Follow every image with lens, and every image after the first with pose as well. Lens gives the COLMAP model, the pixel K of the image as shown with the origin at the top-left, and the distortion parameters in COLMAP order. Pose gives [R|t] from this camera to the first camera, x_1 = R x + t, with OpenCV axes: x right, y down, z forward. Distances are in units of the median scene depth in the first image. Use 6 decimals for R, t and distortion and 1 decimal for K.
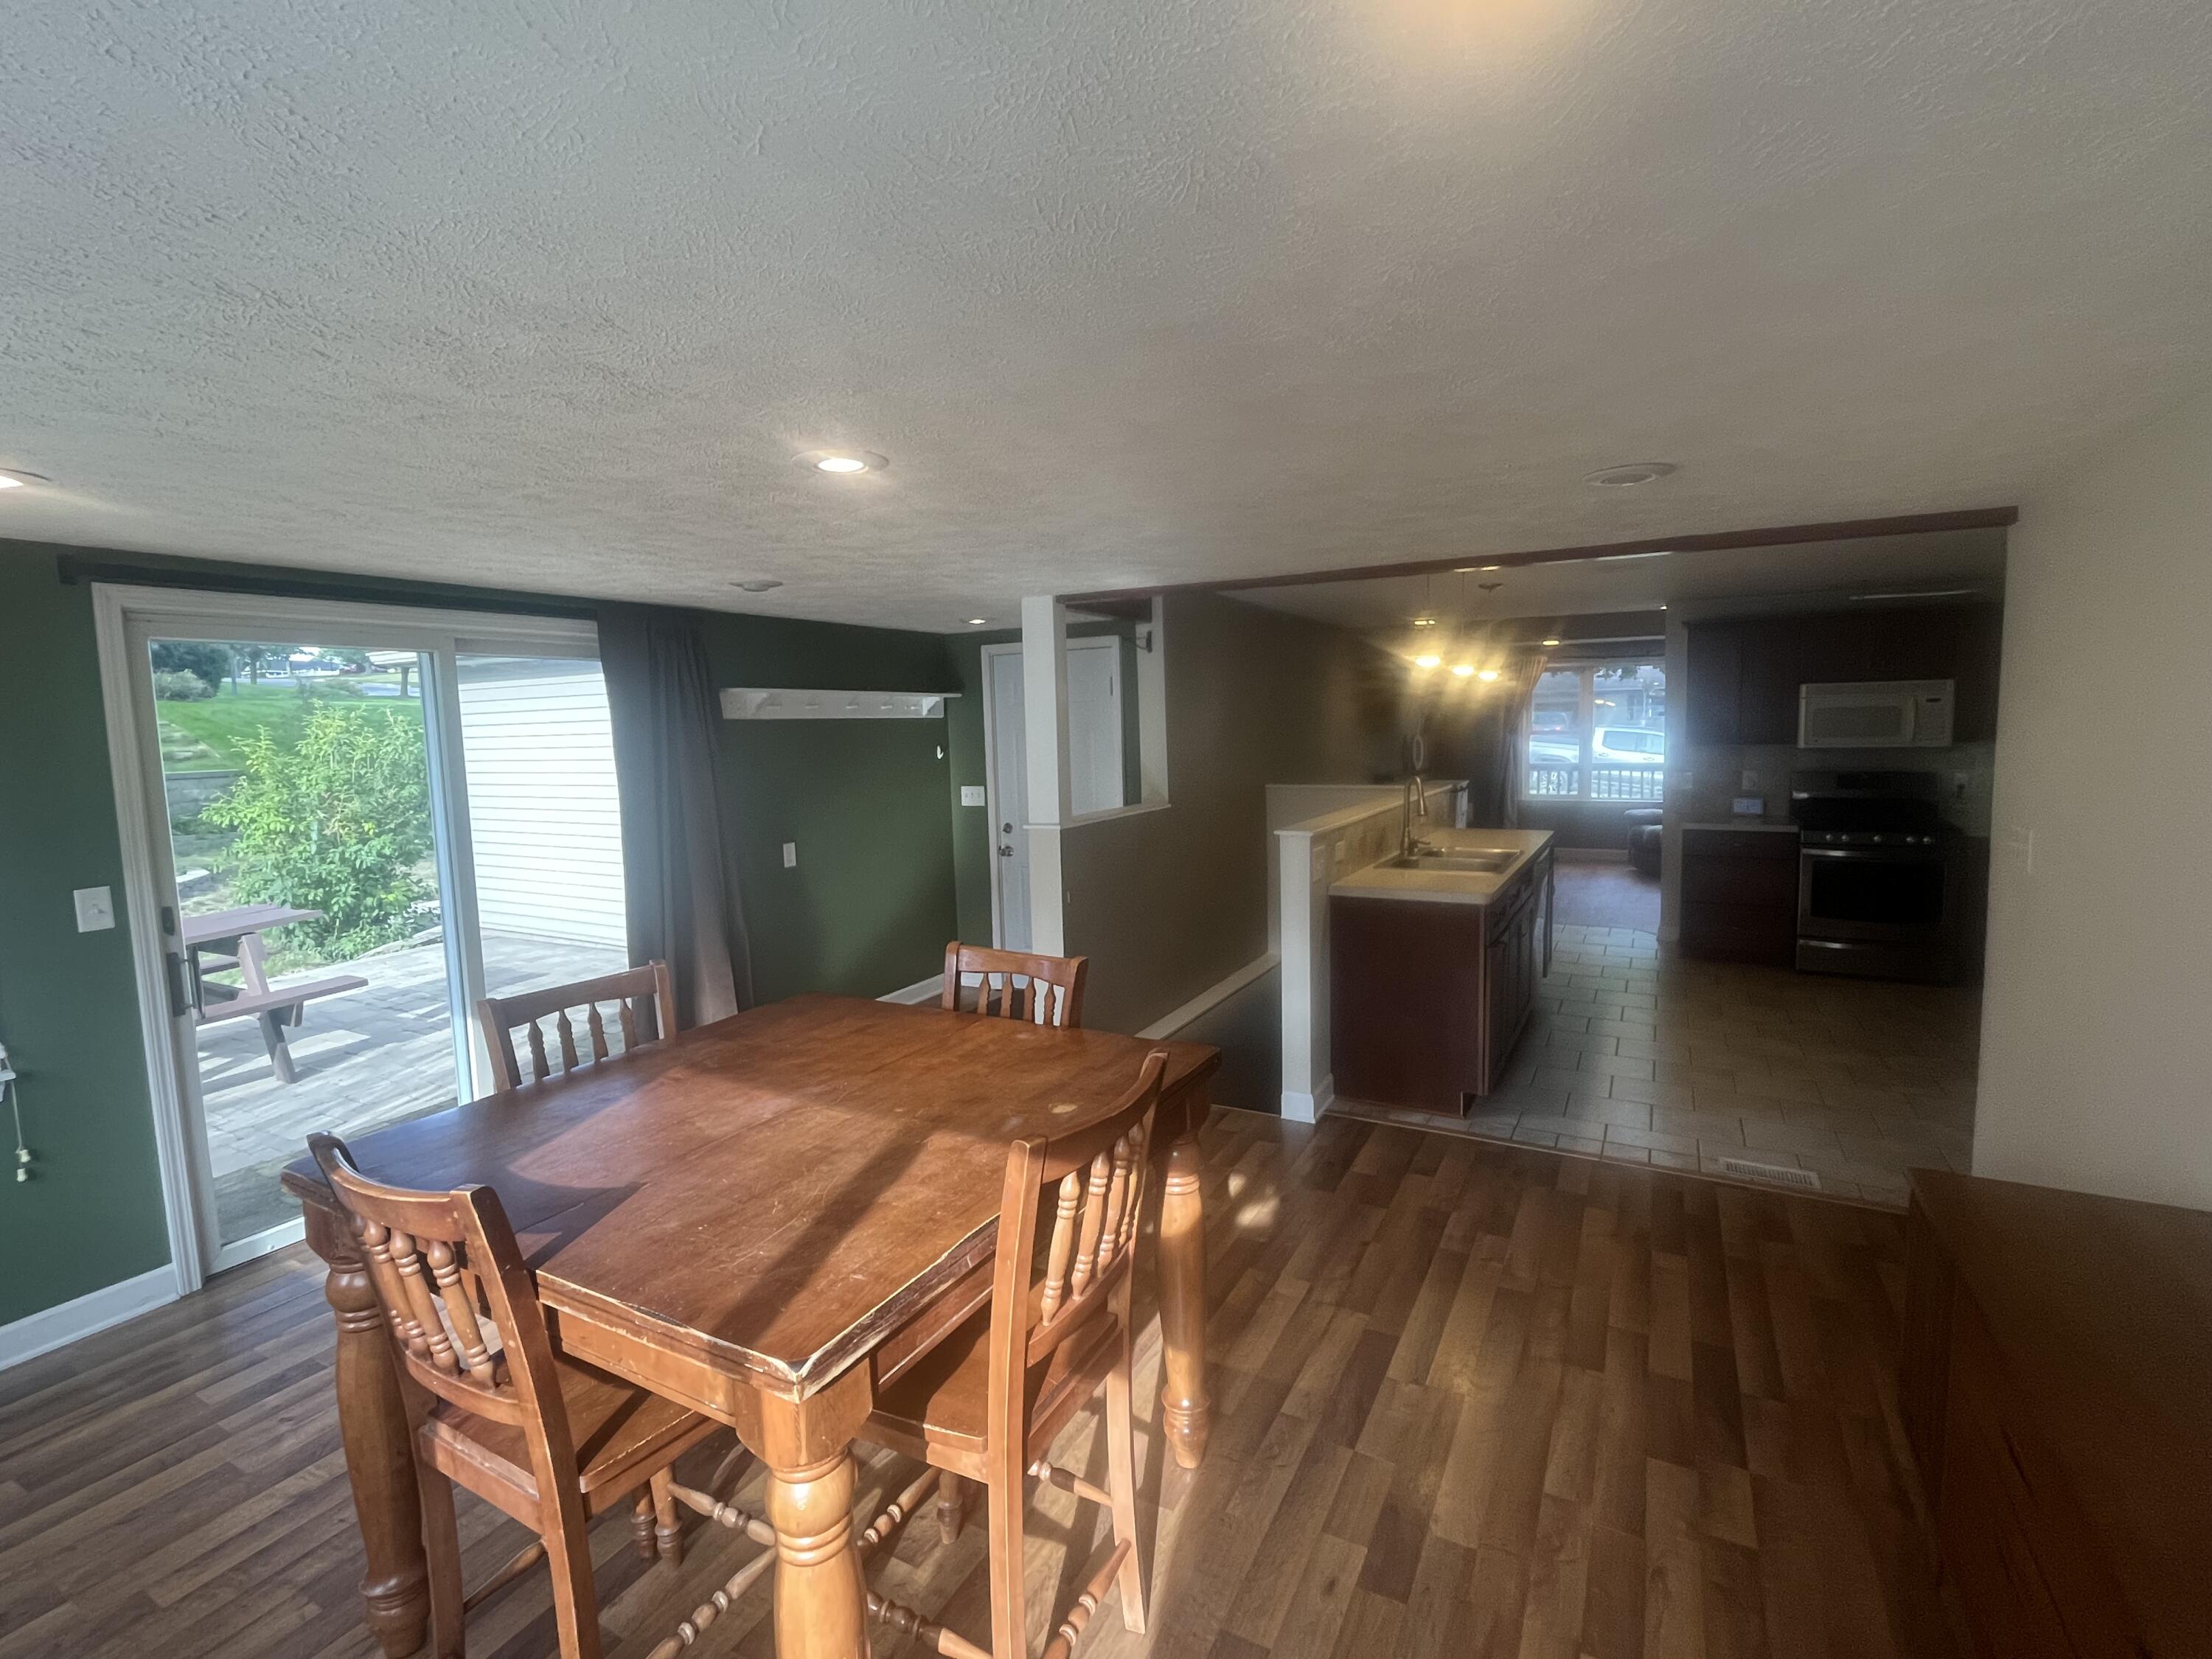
lens RADIAL K [[1008.1, 0, 1106.0], [0, 1008.1, 829.5], [0, 0, 1]] dist [-0.002425, -0.000655]
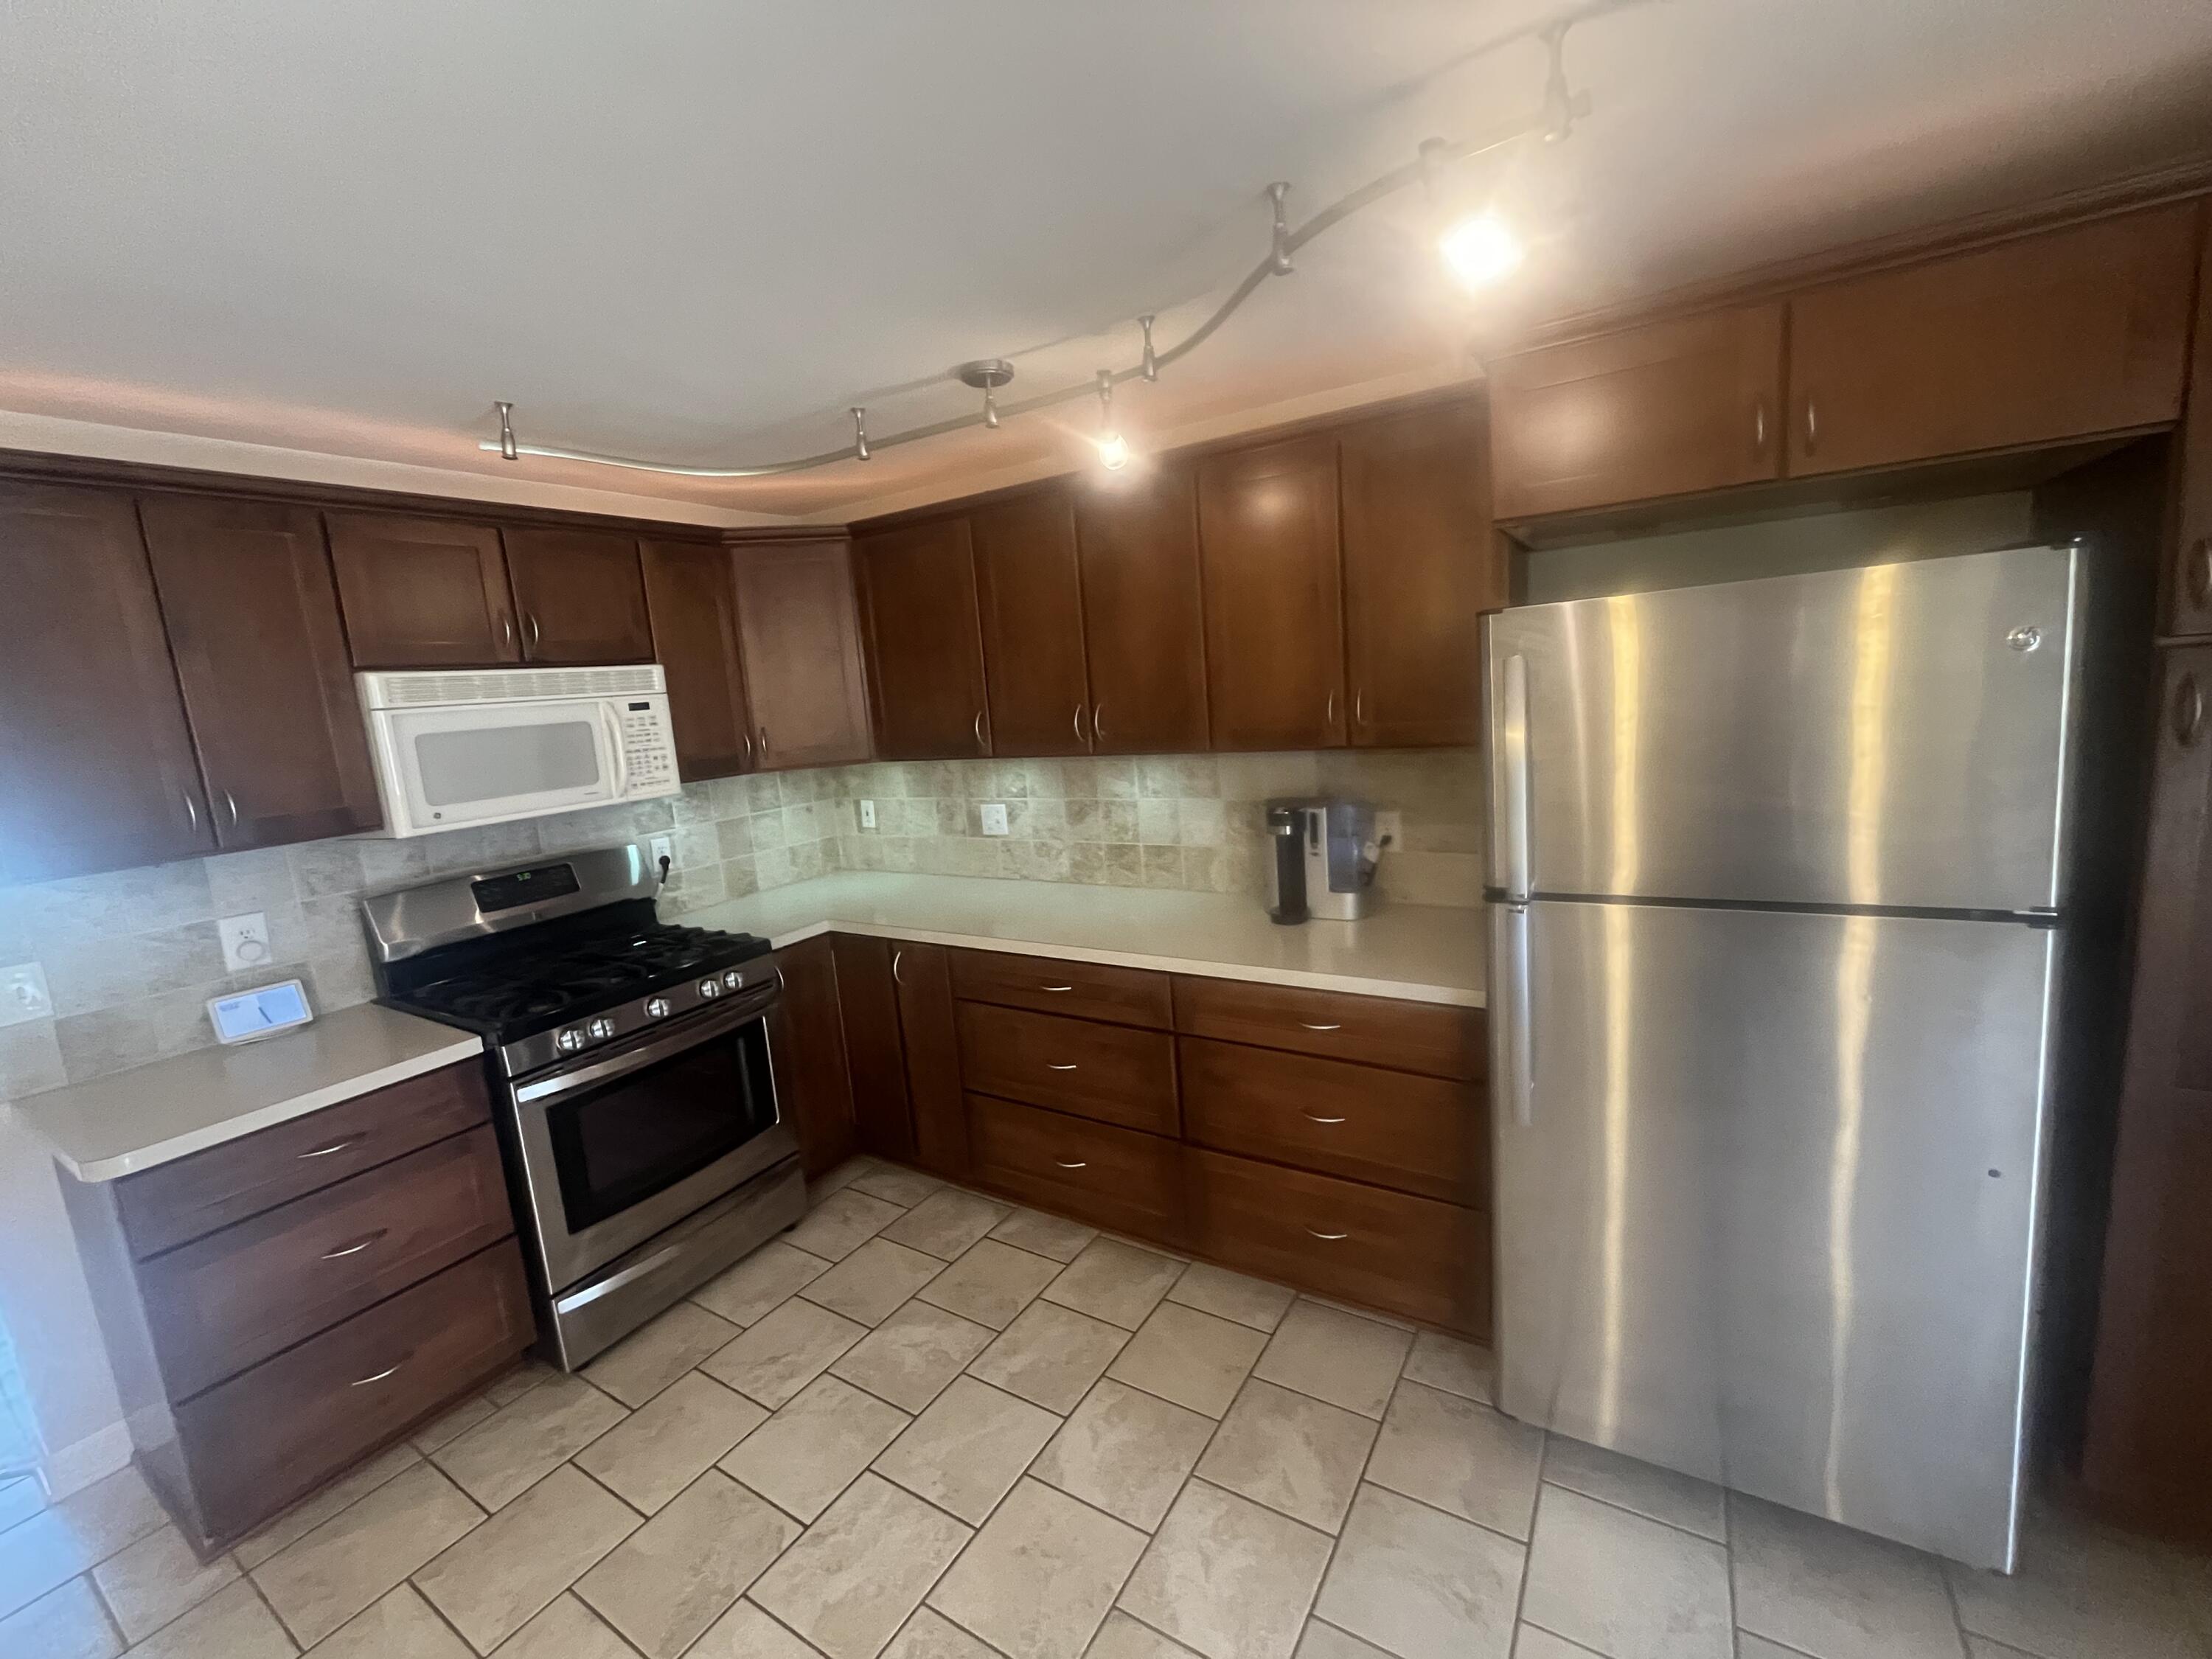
lens RADIAL K [[901.0, 0, 1104.7], [0, 901.0, 825.9], [0, 0, 1]] dist [-0.002359, -0.000362]
pose [[0.052693, -0.137040, 0.989163, 0.512635], [0.180441, 0.975541, 0.125540, -0.113900], [-0.982173, 0.171870, 0.076132, 1.005584]]
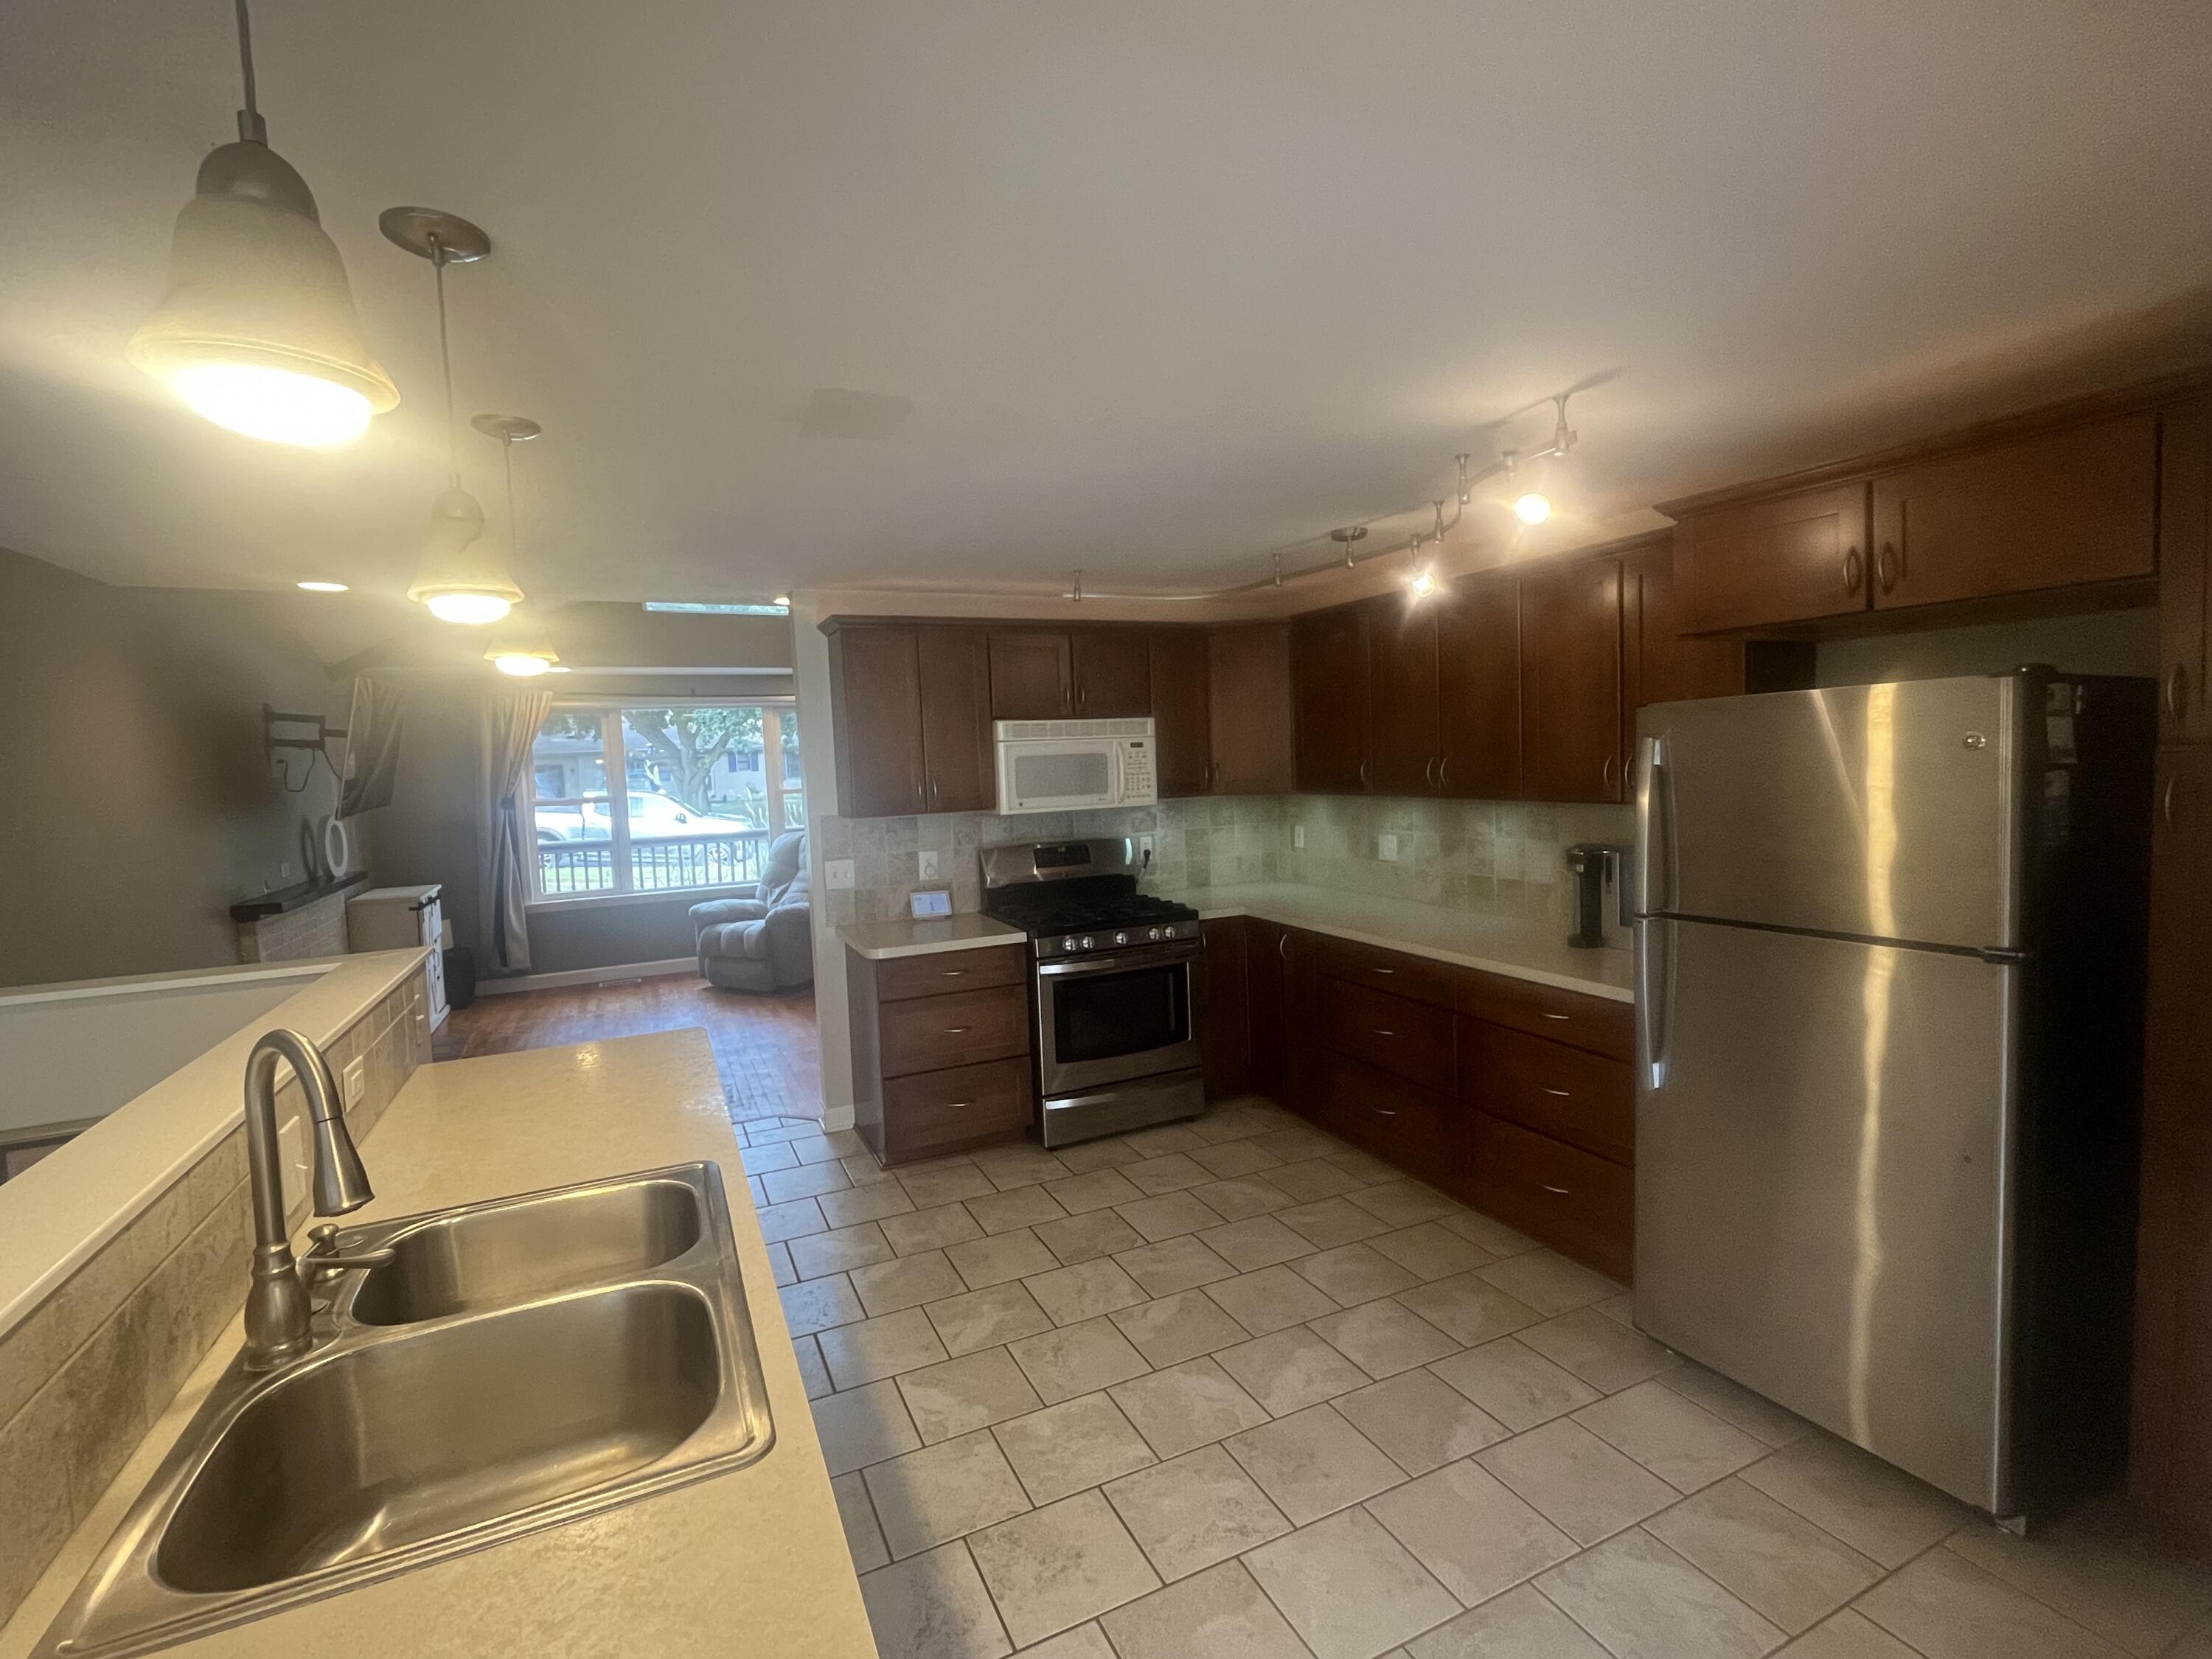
lens RADIAL K [[1008.1, 0, 1106.0], [0, 1008.1, 829.5], [0, 0, 1]] dist [-0.002425, -0.000655]
pose [[0.580471, -0.057639, 0.812238, 0.253275], [0.109056, 0.994008, -0.007400, -0.083339], [-0.806945, 0.092875, 0.583279, 0.783010]]
